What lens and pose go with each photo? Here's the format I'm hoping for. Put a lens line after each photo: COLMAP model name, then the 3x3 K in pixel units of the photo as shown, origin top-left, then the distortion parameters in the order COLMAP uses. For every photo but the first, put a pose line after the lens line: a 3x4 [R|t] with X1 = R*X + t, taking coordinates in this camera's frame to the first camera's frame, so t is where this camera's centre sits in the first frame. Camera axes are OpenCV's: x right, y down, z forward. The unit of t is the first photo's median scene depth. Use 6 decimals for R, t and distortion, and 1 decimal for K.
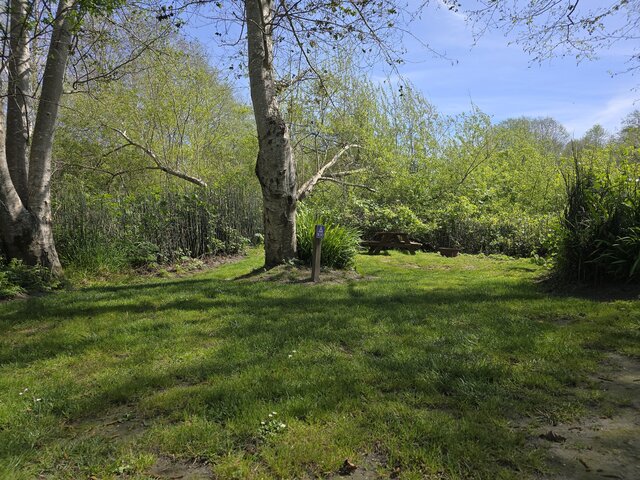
lens RADIAL K [[442.0, 0, 320.0], [0, 442.0, 240.0], [0, 0, 1]] dist [0.088234, -0.086088]
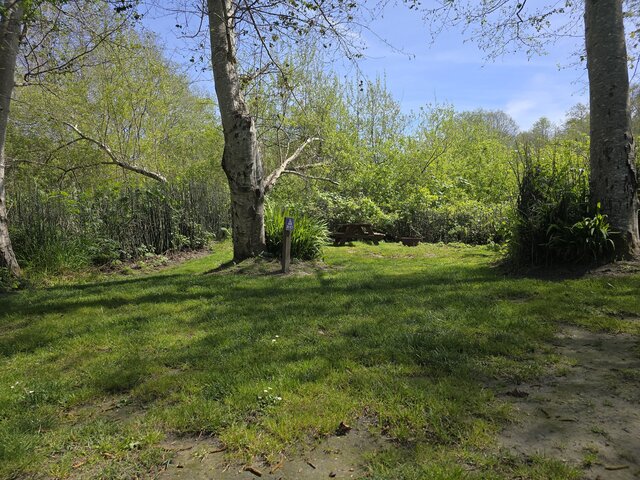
lens RADIAL K [[442.0, 0, 320.0], [0, 442.0, 240.0], [0, 0, 1]] dist [0.088234, -0.086088]
pose [[0.995954, -0.026407, 0.085896, -0.012908], [0.025155, 0.999561, 0.015629, 0.002928], [-0.086271, -0.013405, 0.996182, -0.016081]]
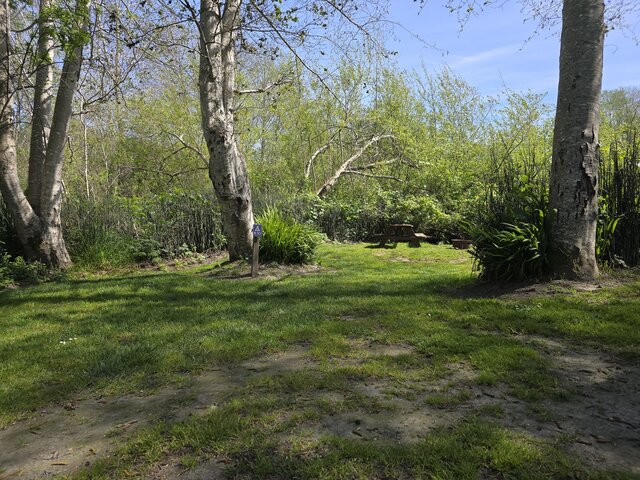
lens RADIAL K [[442.0, 0, 320.0], [0, 442.0, 240.0], [0, 0, 1]] dist [0.088234, -0.086088]
pose [[0.977837, -0.012405, -0.209000, 0.284258], [0.017731, 0.999563, 0.023631, -0.014106], [0.208616, -0.026813, 0.977630, -0.022260]]
